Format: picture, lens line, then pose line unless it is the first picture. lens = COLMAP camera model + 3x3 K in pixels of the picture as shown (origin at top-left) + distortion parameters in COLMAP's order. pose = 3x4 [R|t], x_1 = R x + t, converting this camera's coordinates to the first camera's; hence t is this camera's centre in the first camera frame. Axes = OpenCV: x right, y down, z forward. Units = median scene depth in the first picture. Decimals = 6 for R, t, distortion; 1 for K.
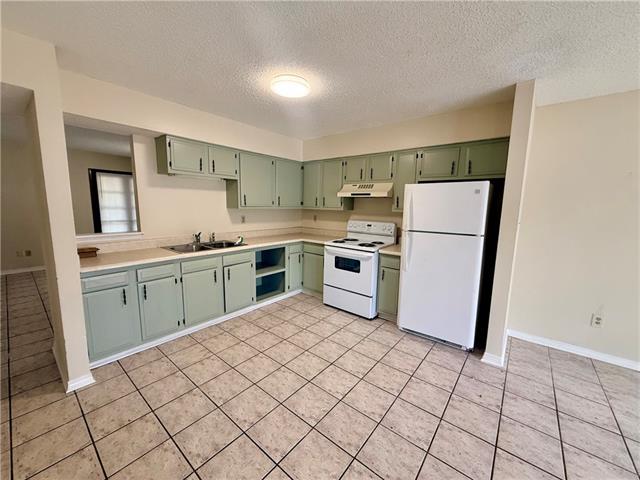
lens RADIAL K [[255.5, 0, 307.2], [0, 255.5, 231.0], [0, 0, 1]] dist [0.003354, 0.000273]
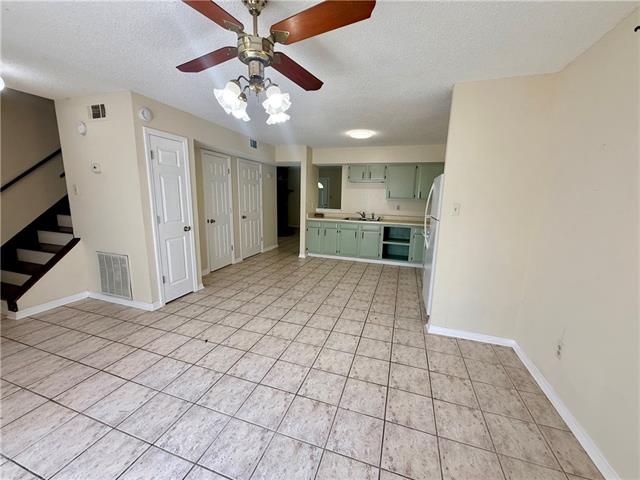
lens RADIAL K [[255.5, 0, 318.2], [0, 255.5, 240.0], [0, 0, 1]] dist [0.003354, 0.000273]
pose [[0.356732, 0.148516, -0.922326, 1.090123], [-0.111328, 0.987005, 0.115872, 0.020400], [0.927549, 0.061346, 0.368631, 0.041192]]
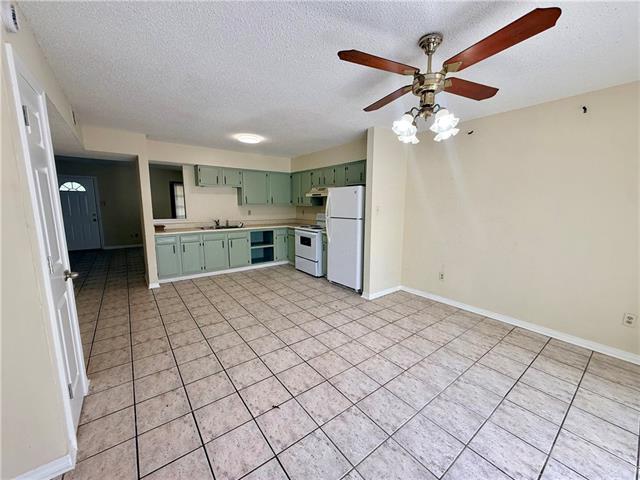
lens RADIAL K [[255.5, 0, 318.4], [0, 255.5, 240.8], [0, 0, 1]] dist [0.003354, 0.000273]
pose [[0.974156, 0.017458, -0.225201, 0.546090], [-0.008399, 0.999119, 0.041118, 0.060314], [0.225720, -0.038164, 0.973444, -0.447624]]
